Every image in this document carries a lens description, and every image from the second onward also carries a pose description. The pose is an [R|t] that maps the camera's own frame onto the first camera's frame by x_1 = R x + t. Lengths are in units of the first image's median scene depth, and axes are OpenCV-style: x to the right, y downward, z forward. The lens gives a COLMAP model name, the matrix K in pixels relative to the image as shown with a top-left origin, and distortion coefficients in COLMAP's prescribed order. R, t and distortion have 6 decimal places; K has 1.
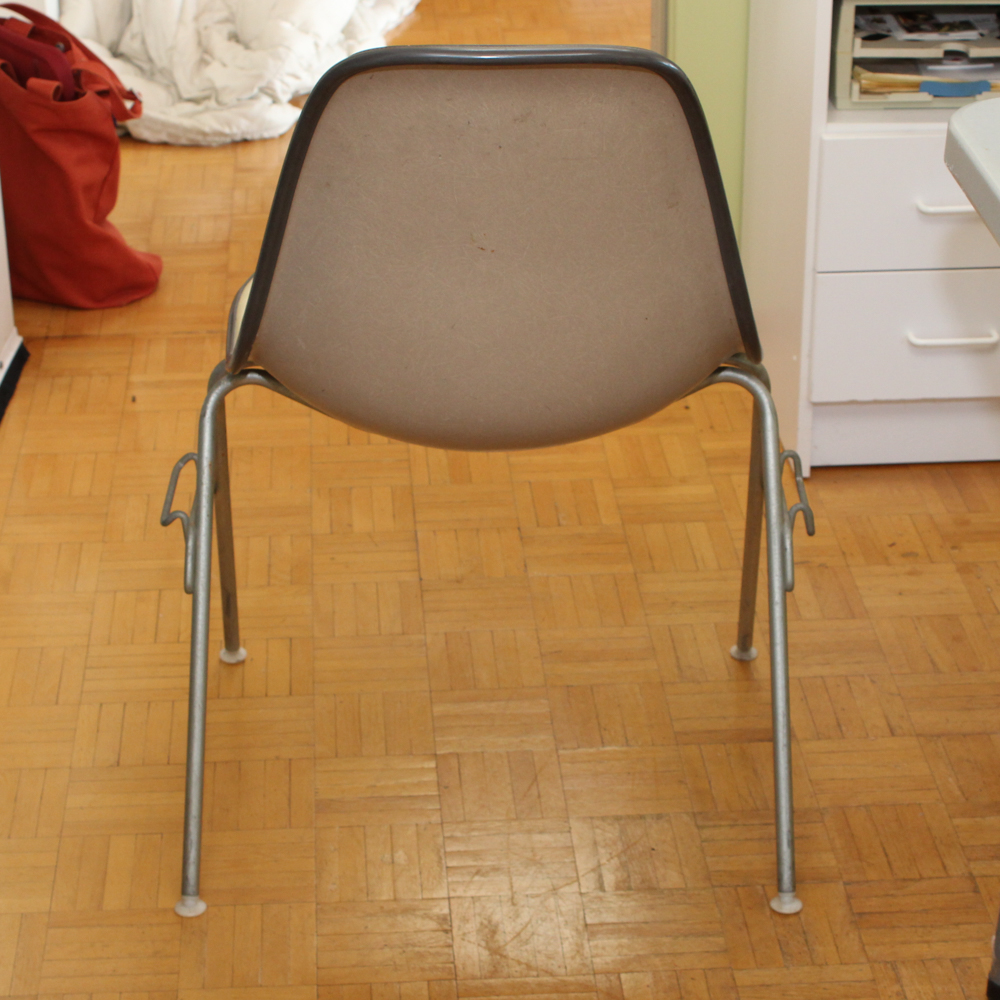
lens RADIAL K [[2605.4, 0, 500.0], [0, 2605.4, 500.0], [0, 0, 1]] dist [-0.061542, -0.148057]
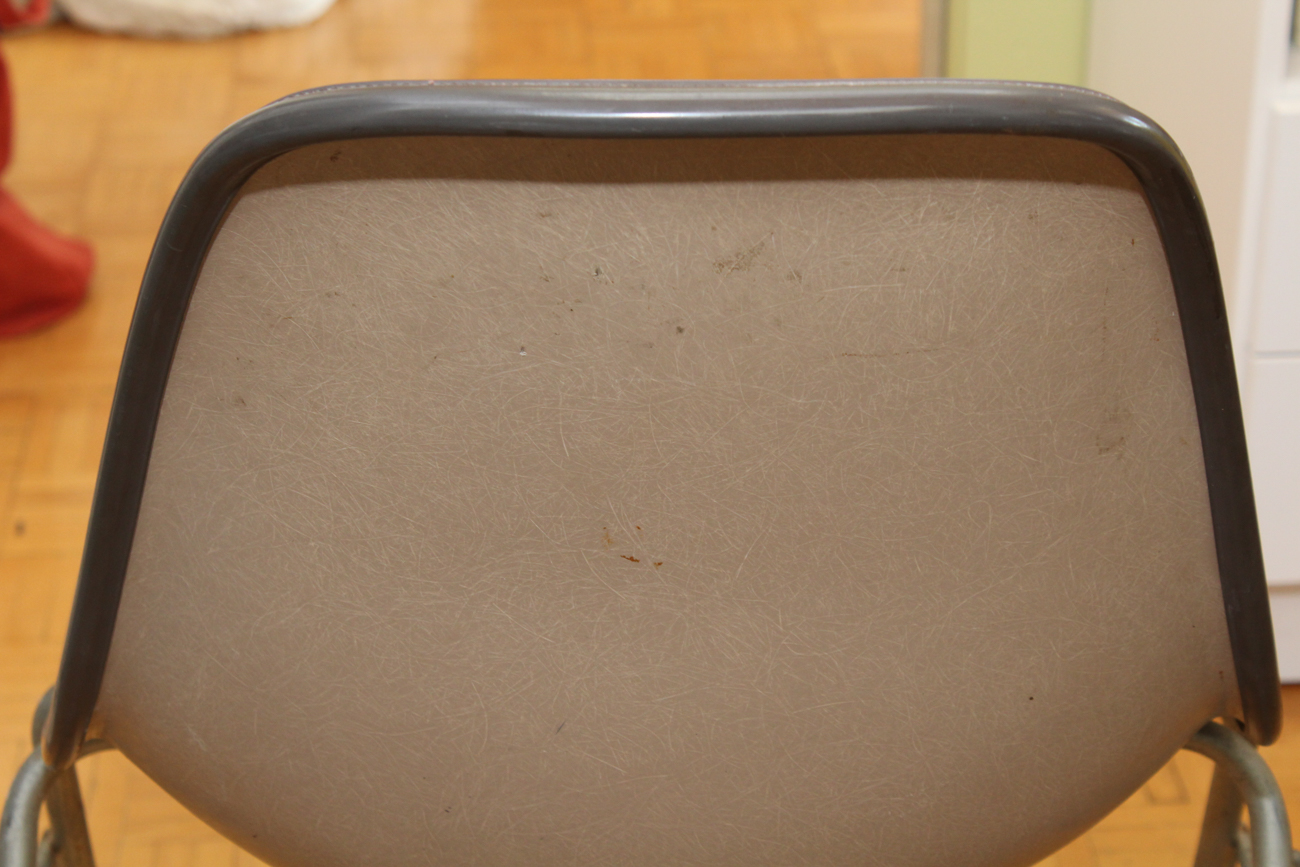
lens RADIAL K [[3110.1, 0, 650.0], [0, 3110.1, 433.5], [0, 0, 1]] dist [0.058672, 0.484999]
pose [[0.999995, 0.003004, -0.000220, -0.004054], [-0.002998, 0.999709, 0.023937, -0.127674], [0.000292, -0.023936, 0.999713, 0.529084]]
